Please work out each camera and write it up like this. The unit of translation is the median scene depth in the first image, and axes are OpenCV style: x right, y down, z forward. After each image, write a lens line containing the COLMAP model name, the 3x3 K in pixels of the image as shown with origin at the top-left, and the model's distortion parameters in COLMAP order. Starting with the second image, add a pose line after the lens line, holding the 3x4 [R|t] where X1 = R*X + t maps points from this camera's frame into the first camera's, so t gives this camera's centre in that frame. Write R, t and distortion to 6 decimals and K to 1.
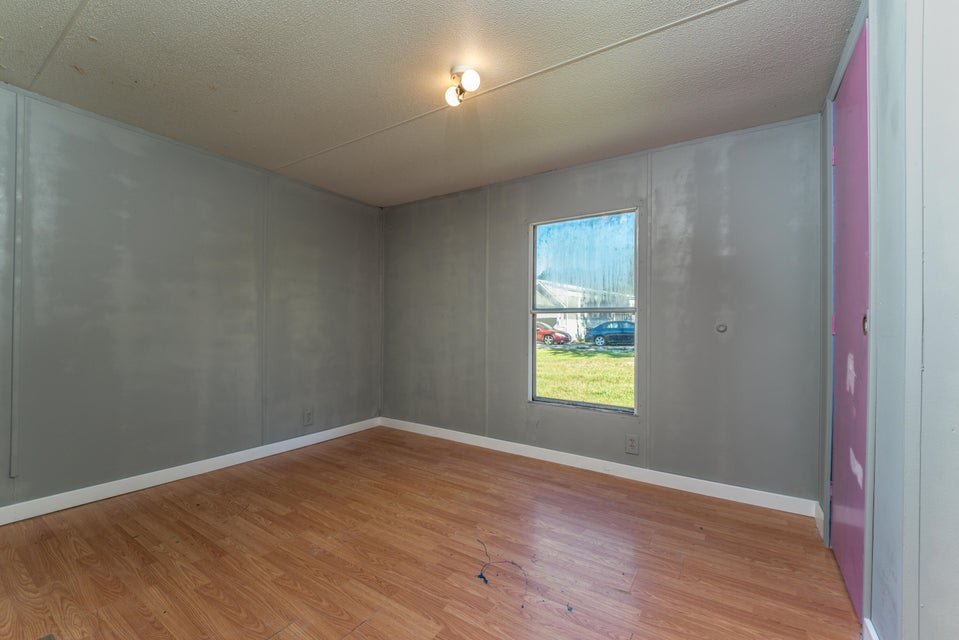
lens RADIAL K [[396.7, 0, 479.8], [0, 396.7, 322.8], [0, 0, 1]] dist [-0.010080, -0.001731]
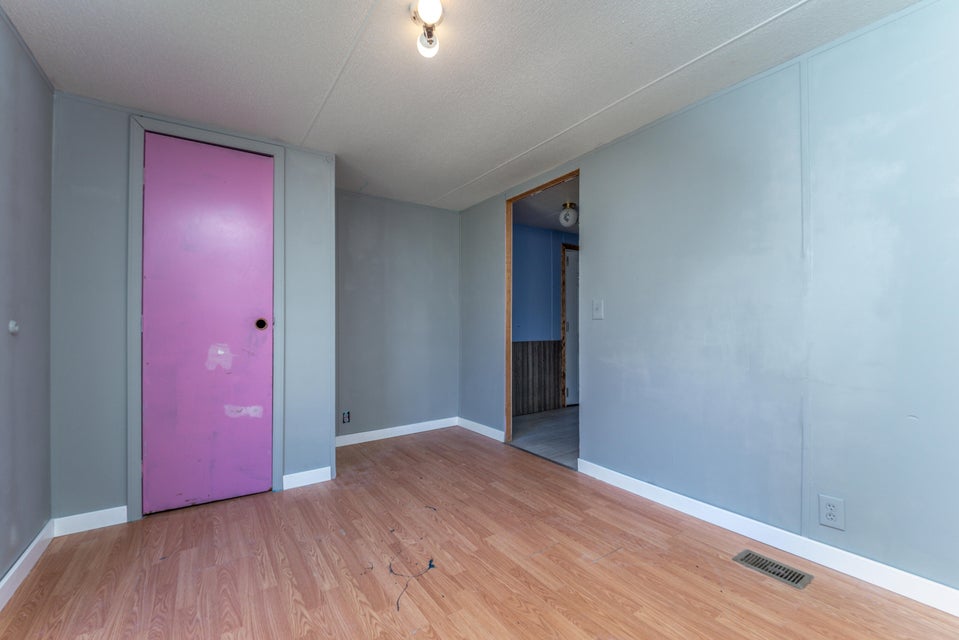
lens RADIAL K [[396.7, 0, 479.6], [0, 396.7, 323.1], [0, 0, 1]] dist [-0.010080, -0.001731]
pose [[-0.928414, -0.001821, 0.371542, -0.523558], [-0.005045, 0.999958, -0.007707, 0.010118], [-0.371512, -0.009030, -0.928384, 2.016821]]
